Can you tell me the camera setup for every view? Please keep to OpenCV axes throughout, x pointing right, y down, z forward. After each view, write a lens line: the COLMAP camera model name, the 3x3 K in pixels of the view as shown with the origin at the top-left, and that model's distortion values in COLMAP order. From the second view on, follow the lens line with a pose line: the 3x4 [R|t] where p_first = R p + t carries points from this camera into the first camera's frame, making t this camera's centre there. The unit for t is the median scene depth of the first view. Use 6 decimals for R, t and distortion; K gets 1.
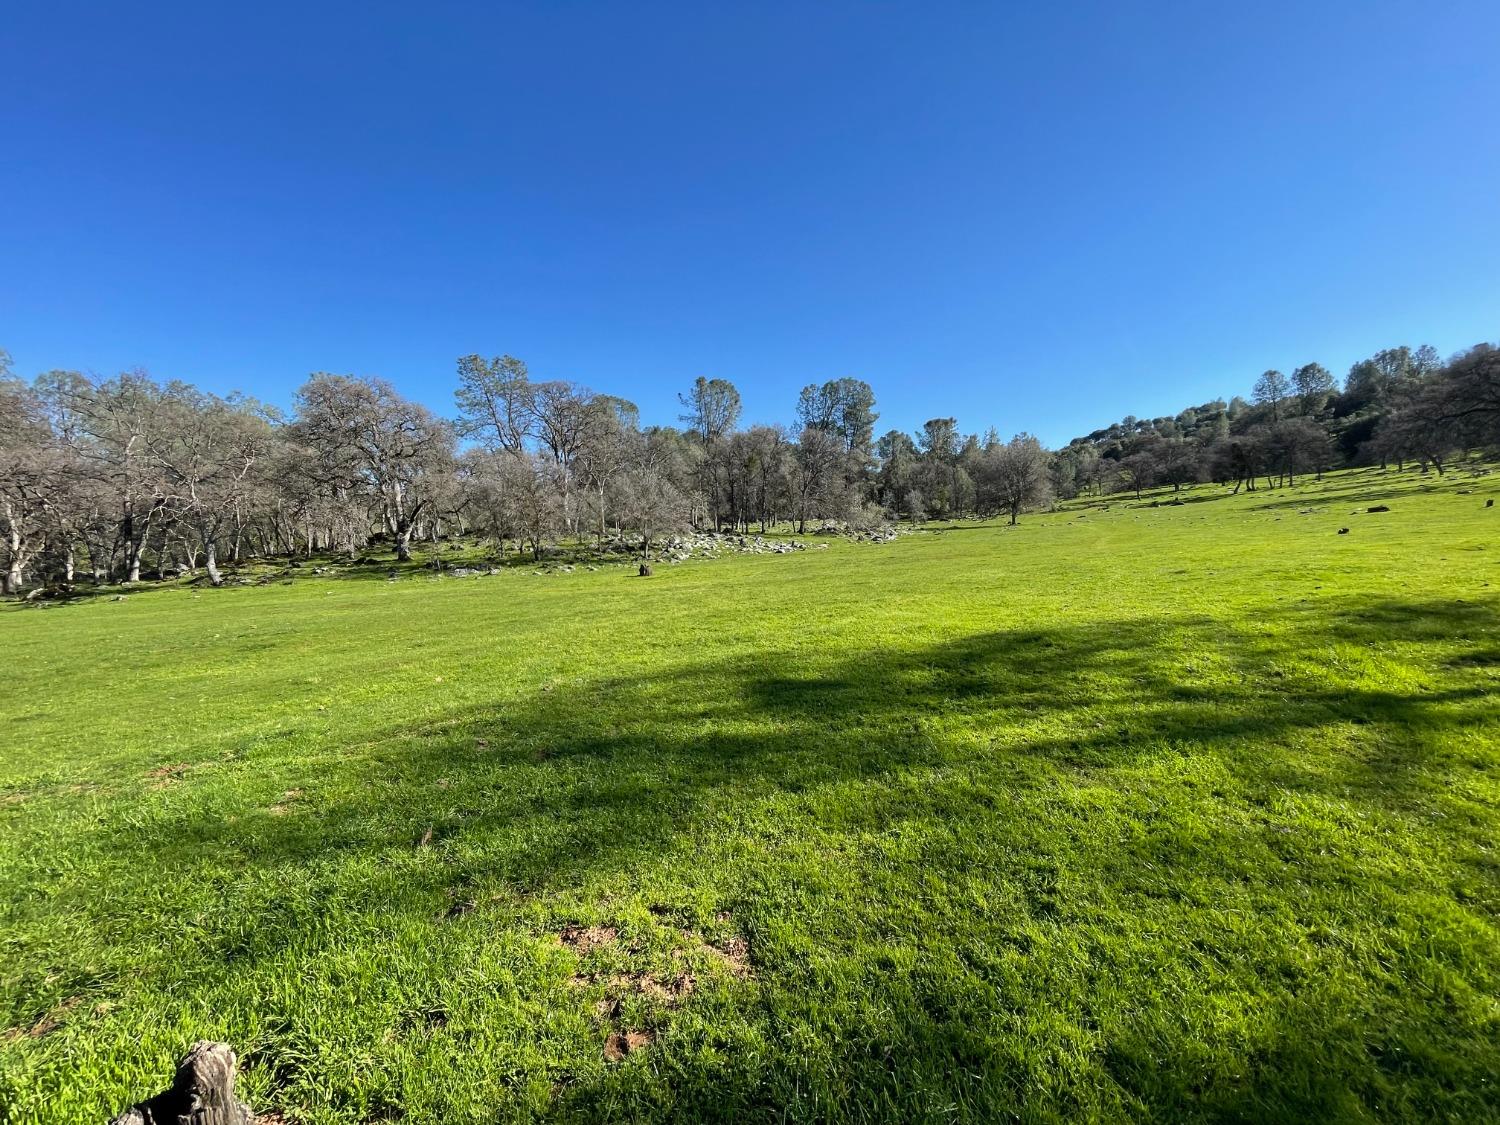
lens RADIAL K [[611.1, 0, 750.0], [0, 611.1, 562.5], [0, 0, 1]] dist [-0.001851, -0.000649]
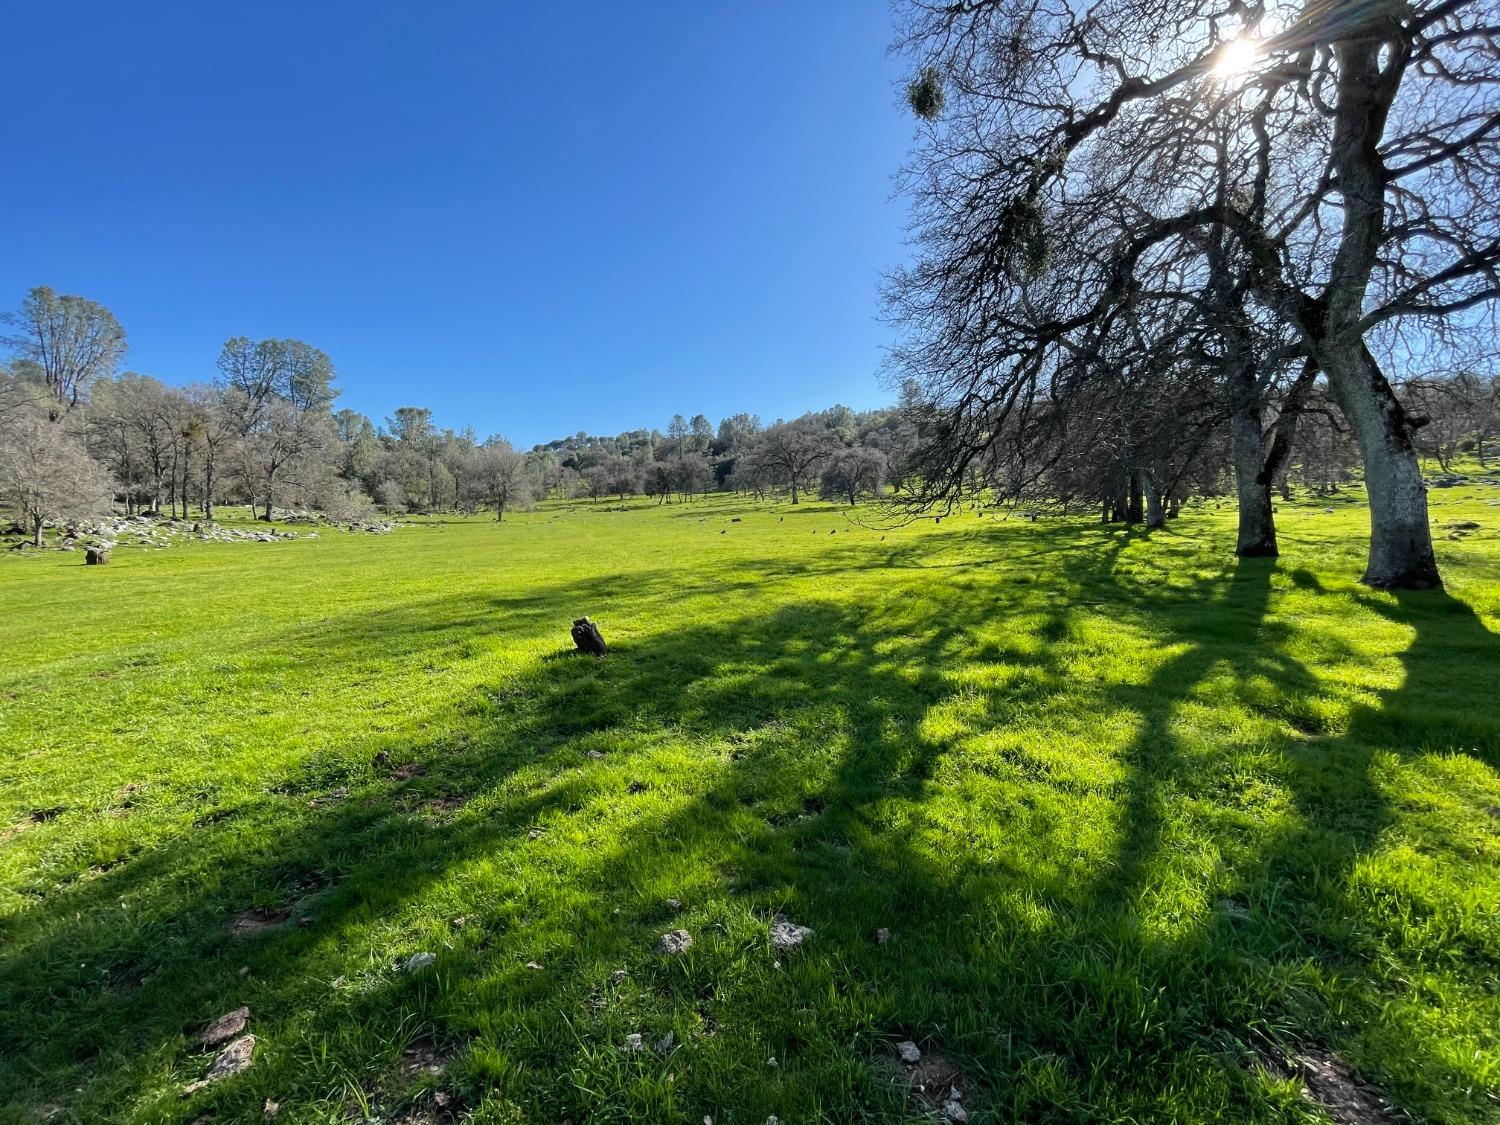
lens RADIAL K [[611.1, 0, 750.0], [0, 611.1, 562.5], [0, 0, 1]] dist [-0.001851, -0.000649]
pose [[0.677337, -0.009063, 0.735617, -0.770150], [0.006851, 0.999958, 0.006011, 0.088004], [-0.735641, 0.000968, 0.677371, -0.683417]]
